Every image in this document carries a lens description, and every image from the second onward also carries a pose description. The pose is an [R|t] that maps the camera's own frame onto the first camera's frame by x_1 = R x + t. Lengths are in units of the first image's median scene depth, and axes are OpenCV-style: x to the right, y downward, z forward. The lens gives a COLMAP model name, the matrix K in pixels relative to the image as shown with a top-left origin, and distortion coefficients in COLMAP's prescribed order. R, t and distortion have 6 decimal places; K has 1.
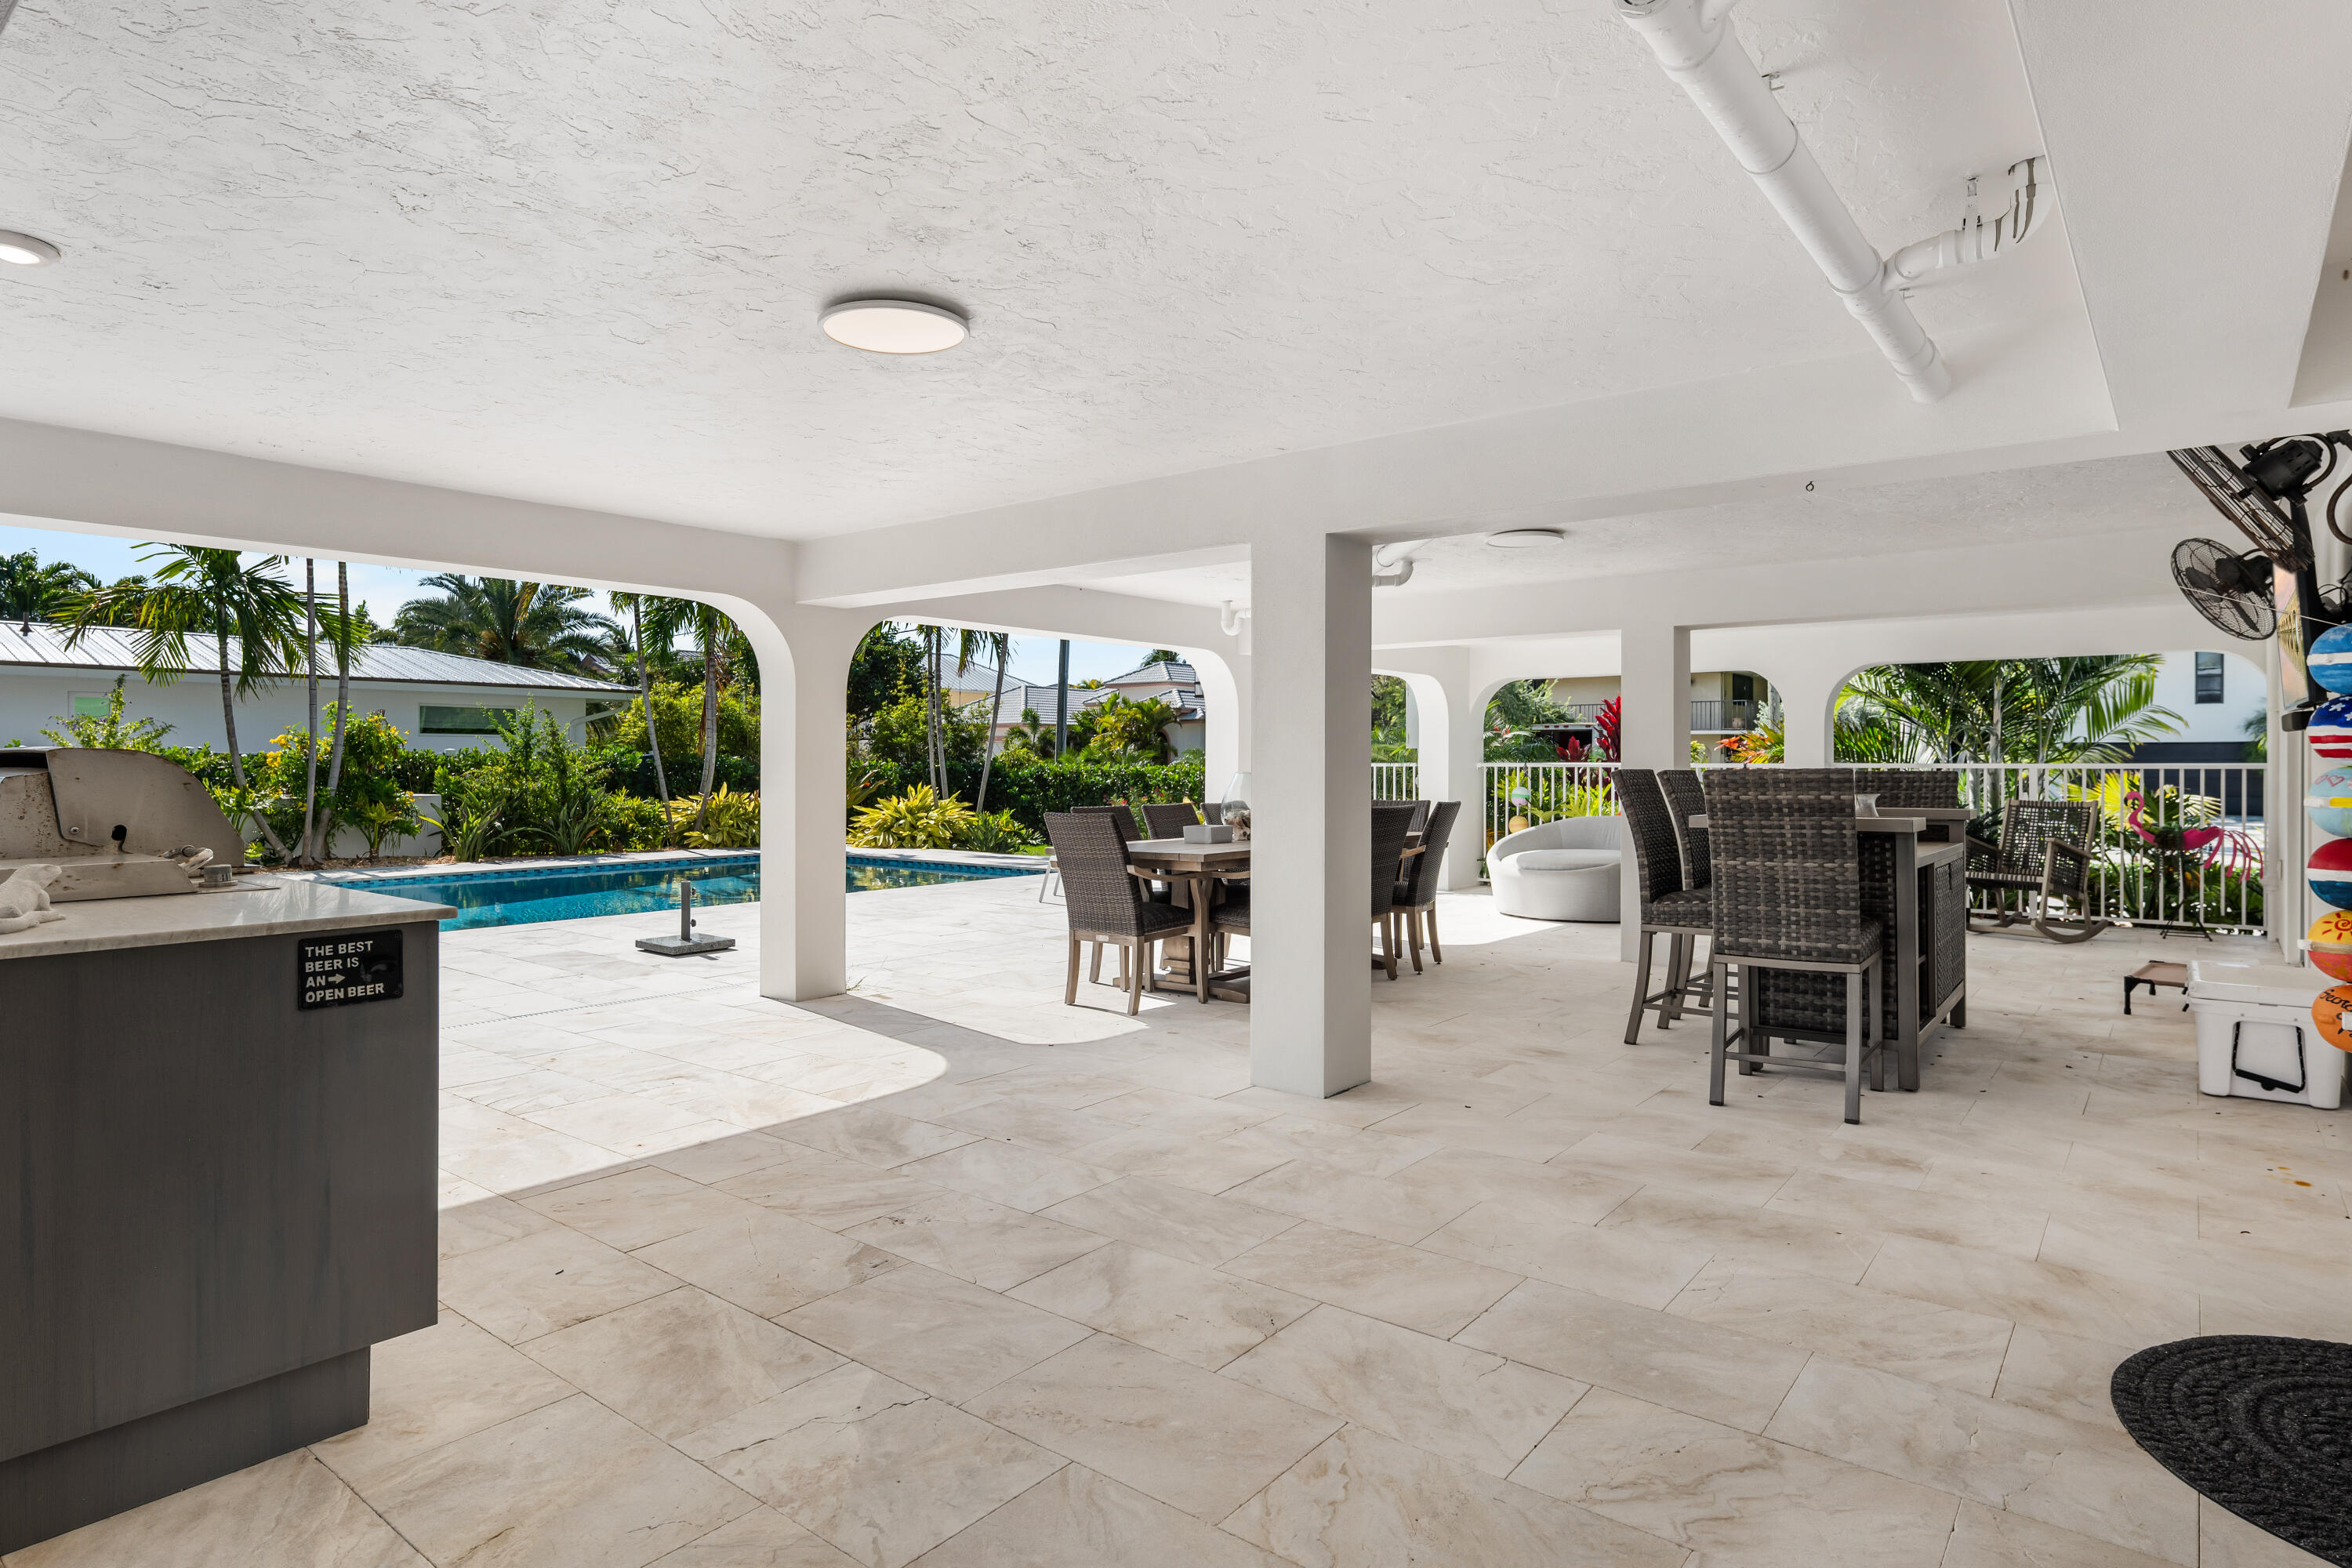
lens RADIAL K [[1278.3, 0, 1175.6], [0, 1278.3, 751.5], [0, 0, 1]] dist [-0.004411, -0.000529]
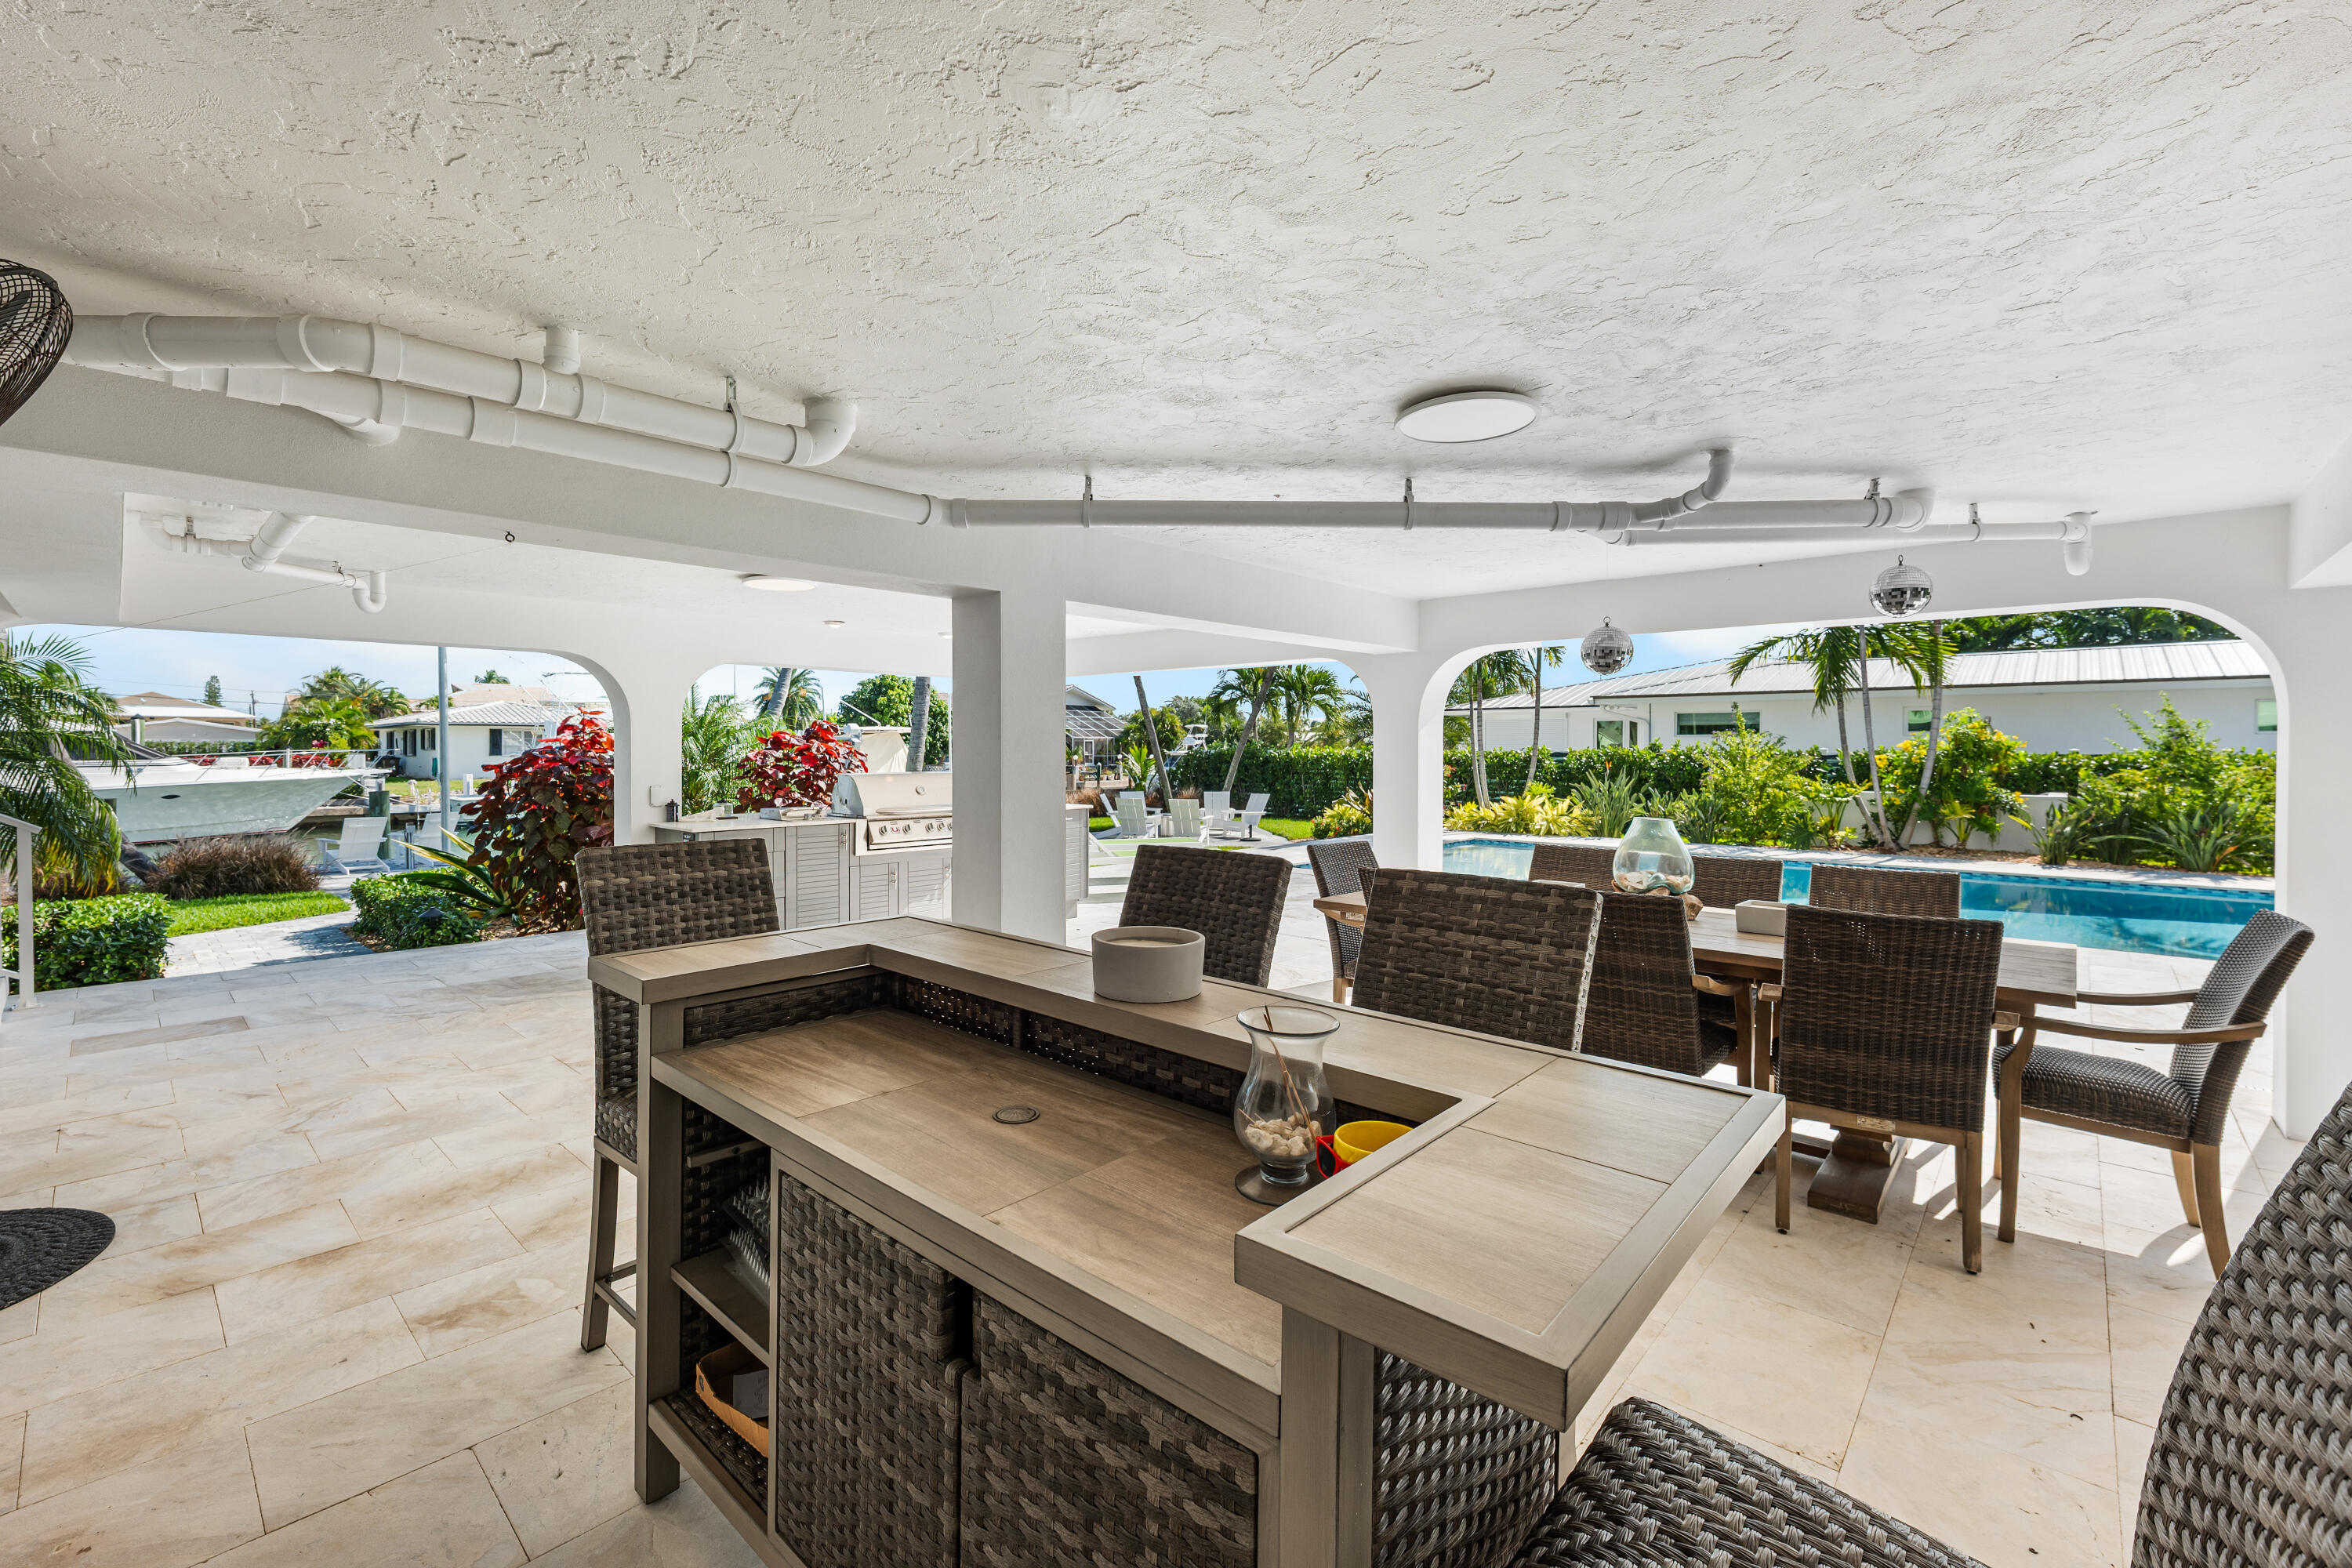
lens RADIAL K [[978.0, 0, 1174.8], [0, 978.0, 750.2], [0, 0, 1]] dist [-0.001807, -0.000030]
pose [[-0.064732, 0.003696, -0.997896, 1.247335], [0.007280, 0.999968, 0.003232, -0.054292], [0.997876, -0.007055, -0.064757, 1.610072]]
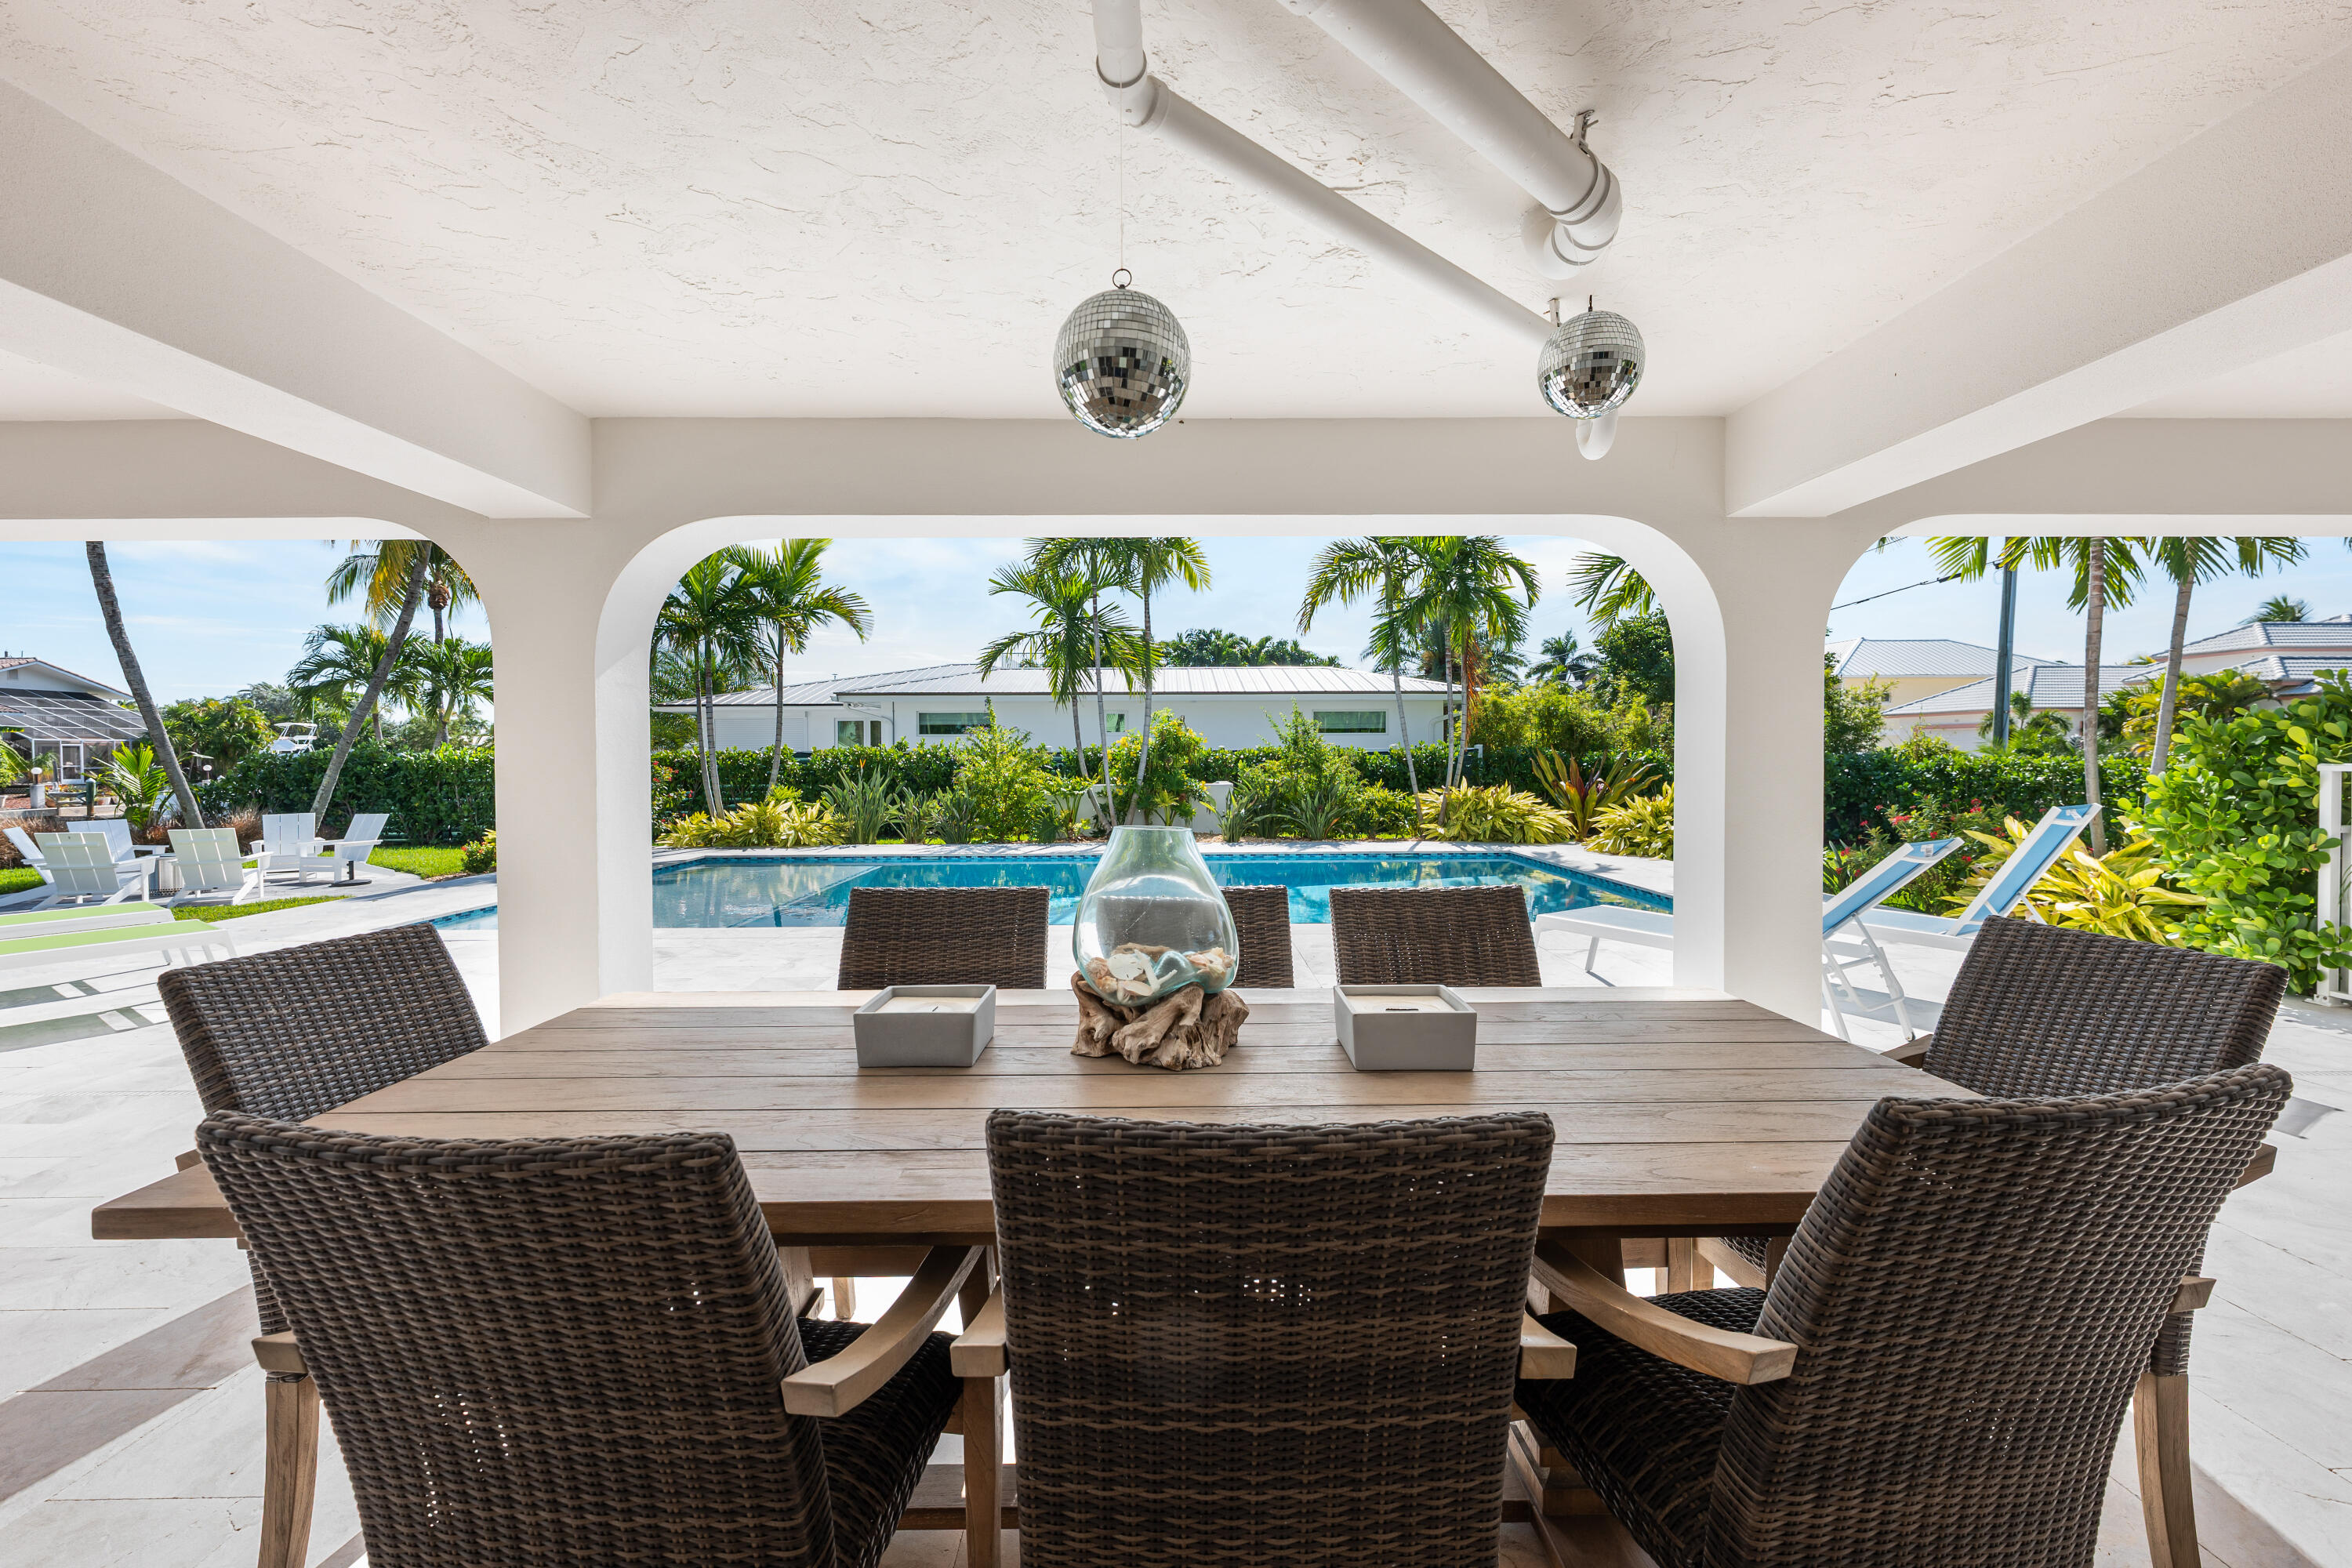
lens RADIAL K [[964.8, 0, 1176.0], [0, 964.8, 784.0], [0, 0, 1]] dist [-0.002598, -0.000231]
pose [[0.634263, 0.022983, -0.772776, 0.488178], [0.010678, 0.999202, 0.038482, -0.008659], [0.773044, -0.032660, 0.633512, 1.796904]]
